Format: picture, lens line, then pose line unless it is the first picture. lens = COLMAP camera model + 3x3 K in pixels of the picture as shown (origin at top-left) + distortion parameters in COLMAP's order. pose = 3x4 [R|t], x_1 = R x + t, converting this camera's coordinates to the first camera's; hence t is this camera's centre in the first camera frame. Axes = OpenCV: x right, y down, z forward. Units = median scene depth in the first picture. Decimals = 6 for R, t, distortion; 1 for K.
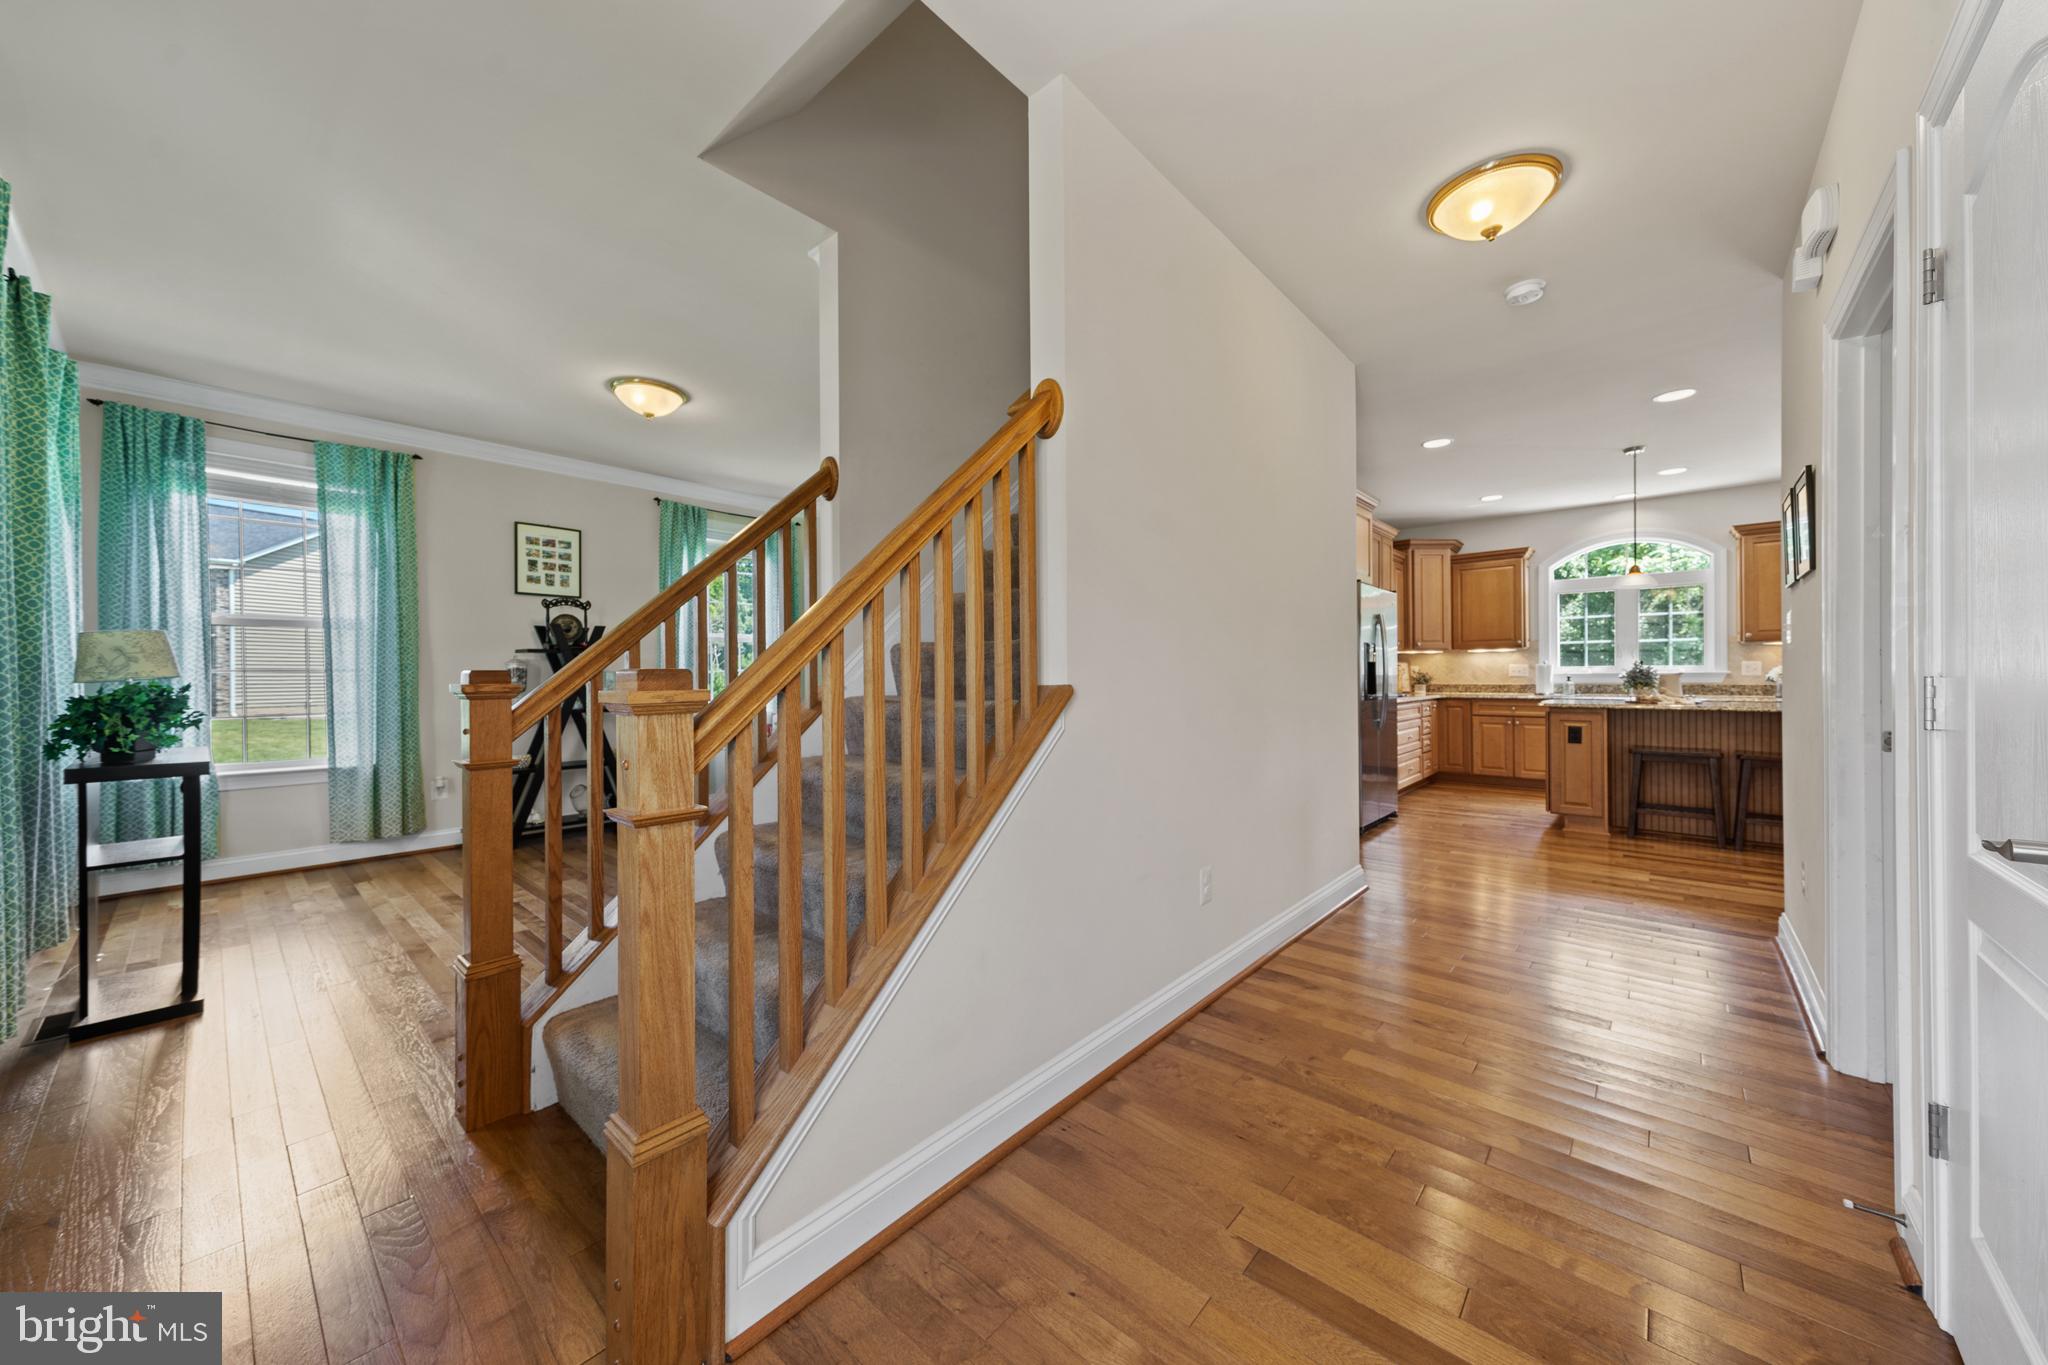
lens RADIAL K [[716.4, 0, 1021.7], [0, 716.4, 676.0], [0, 0, 1]] dist [0.012934, -0.001920]
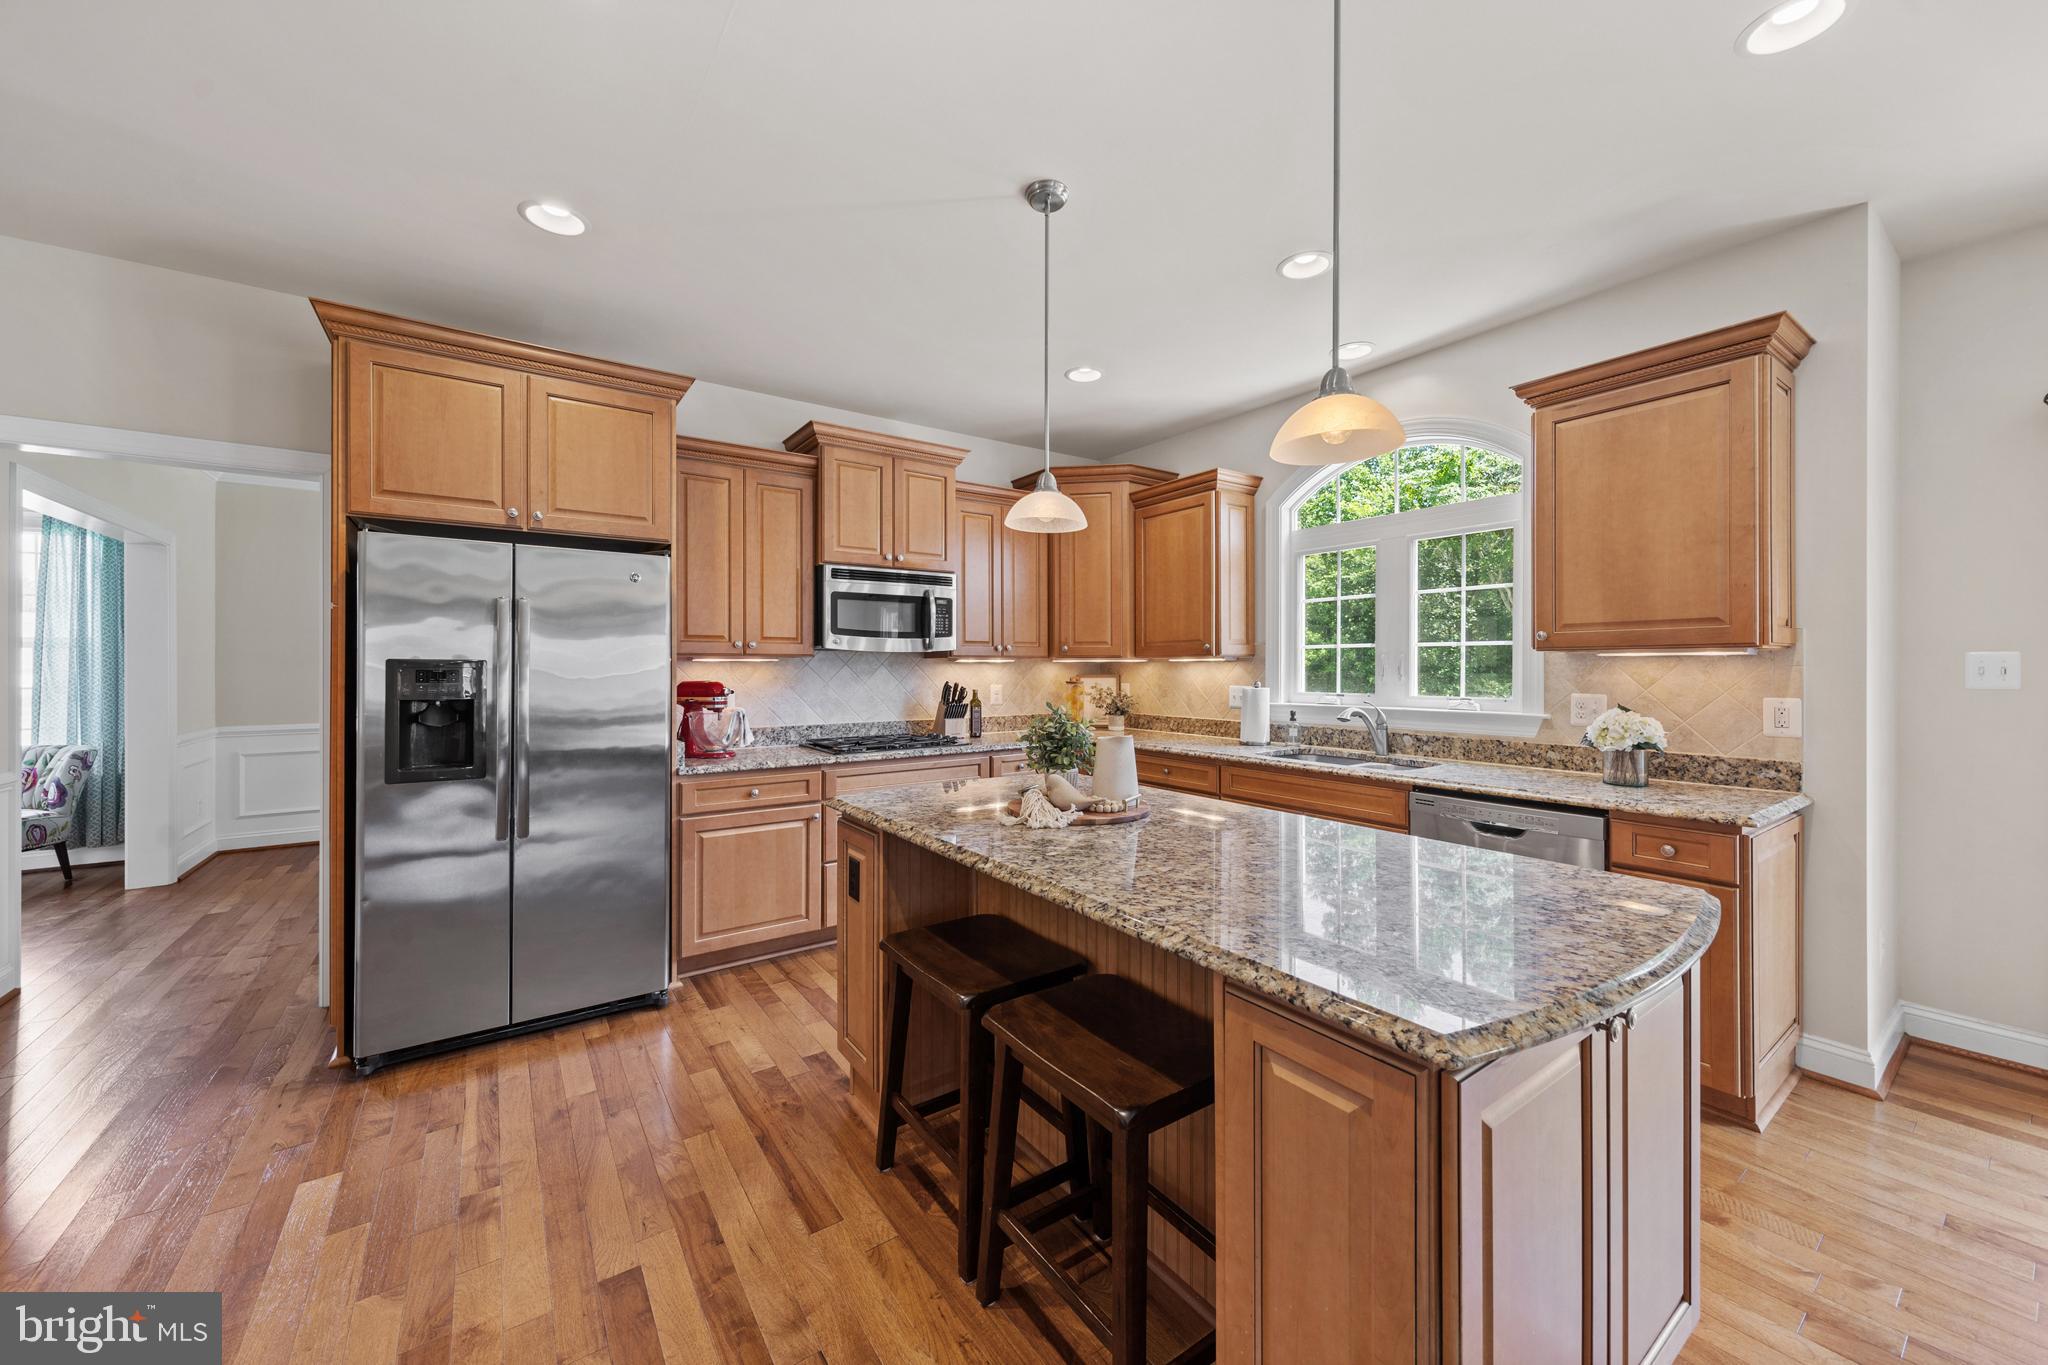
lens RADIAL K [[744.5, 0, 1027.0], [0, 744.5, 666.2], [0, 0, 1]] dist [0.004993, -0.001390]
pose [[0.975723, 0.006919, -0.218898, 0.694328], [-0.007323, 0.999973, -0.001035, -0.030755], [0.218885, 0.002613, 0.975747, 0.431964]]
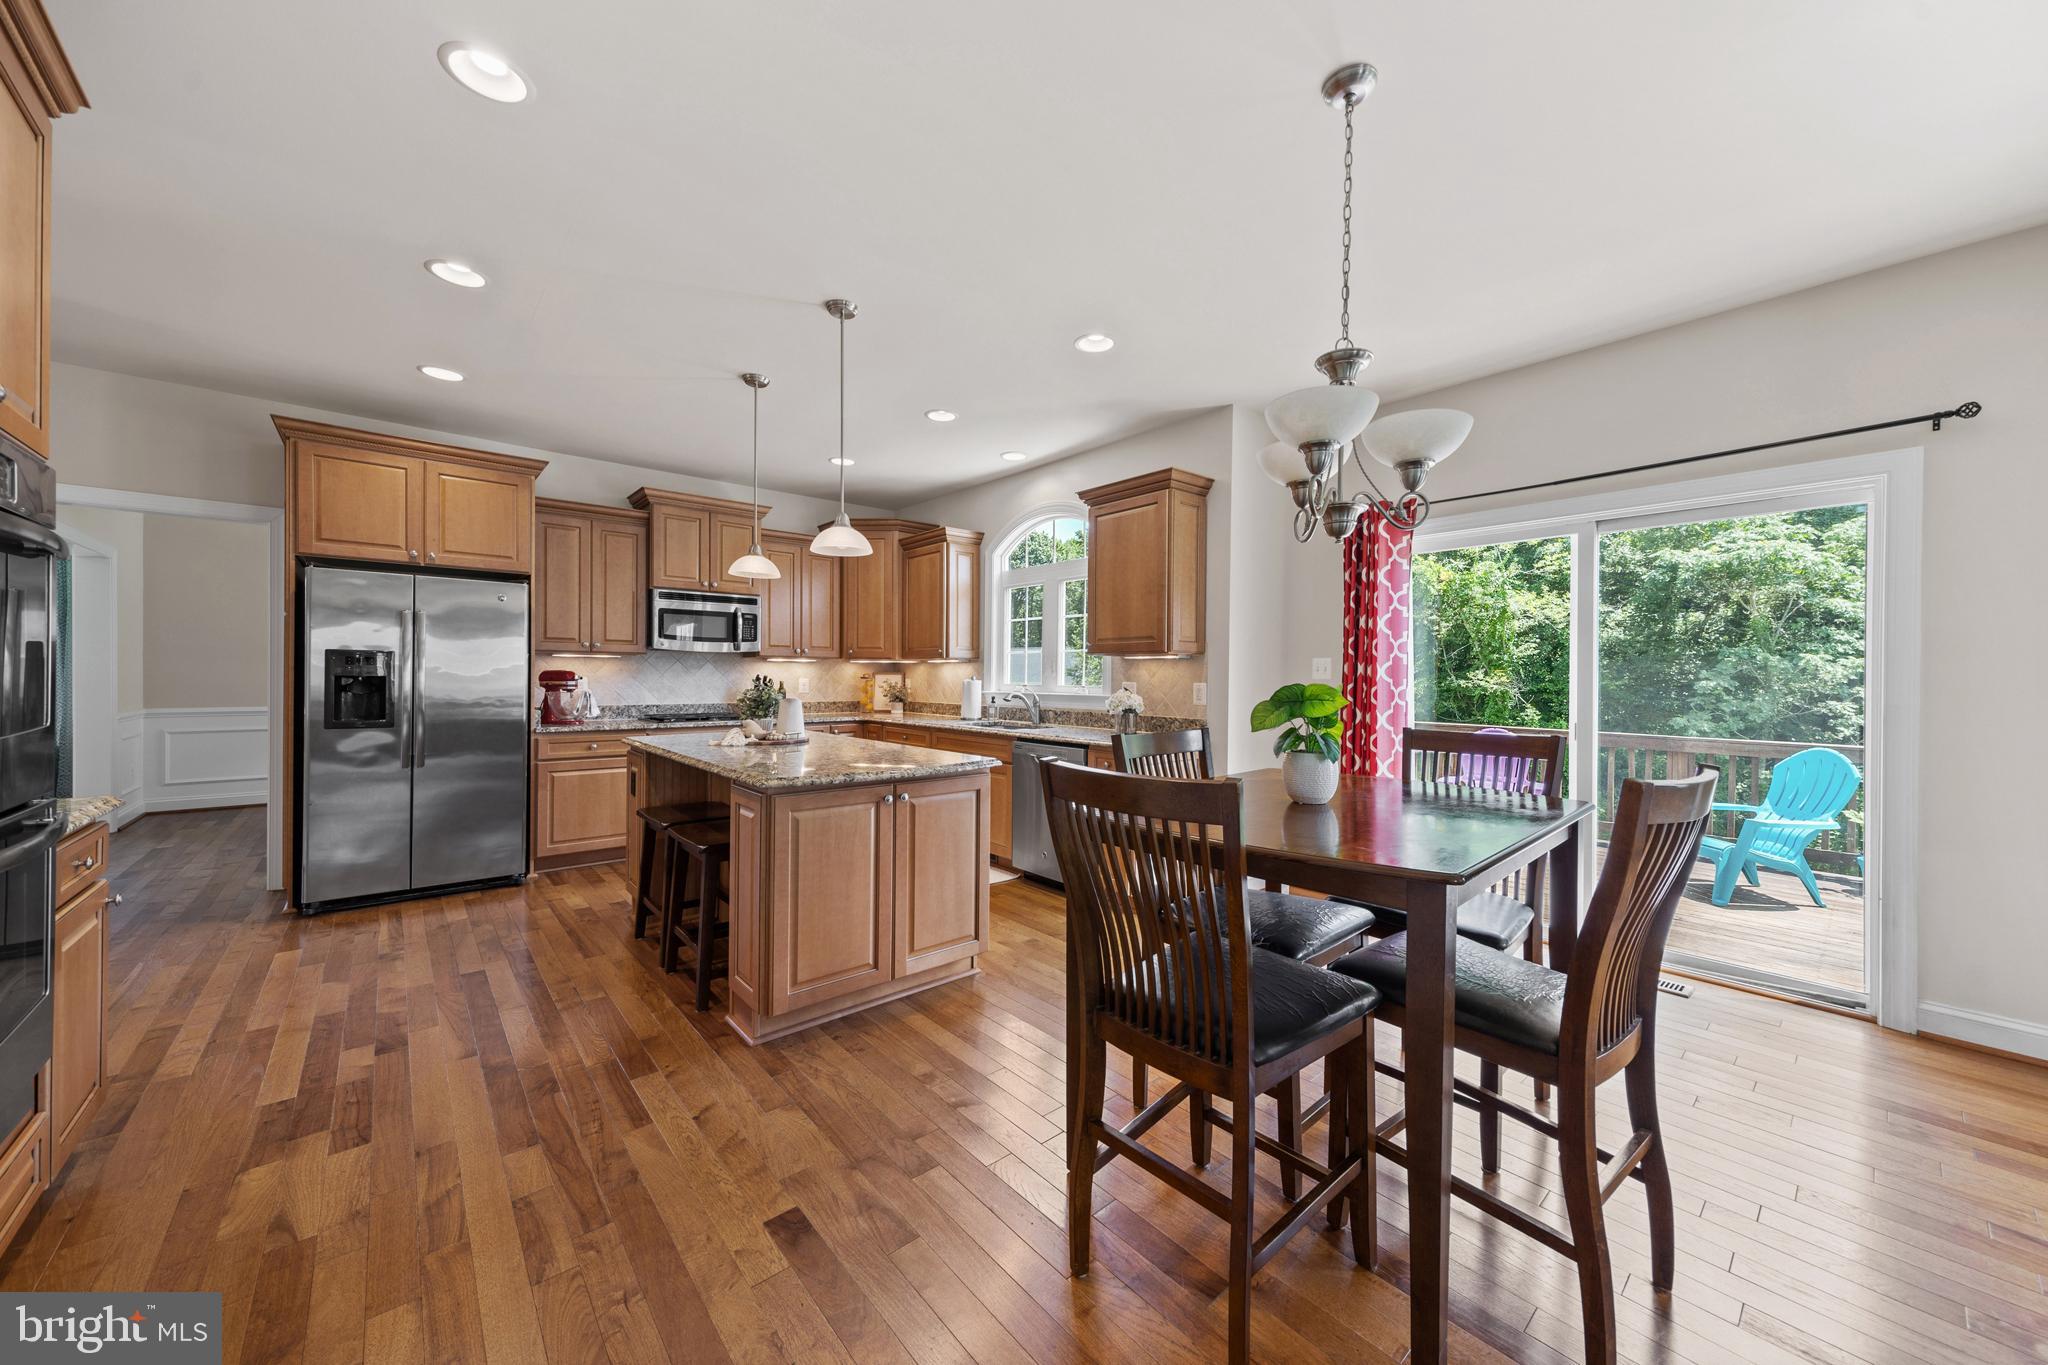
lens RADIAL K [[716.4, 0, 1016.7], [0, 716.4, 680.5], [0, 0, 1]] dist [0.012934, -0.001920]
pose [[0.991660, 0.017834, -0.127644, 0.887762], [-0.017219, 0.999834, 0.005918, -0.021570], [0.127728, -0.003671, 0.991802, 0.253139]]
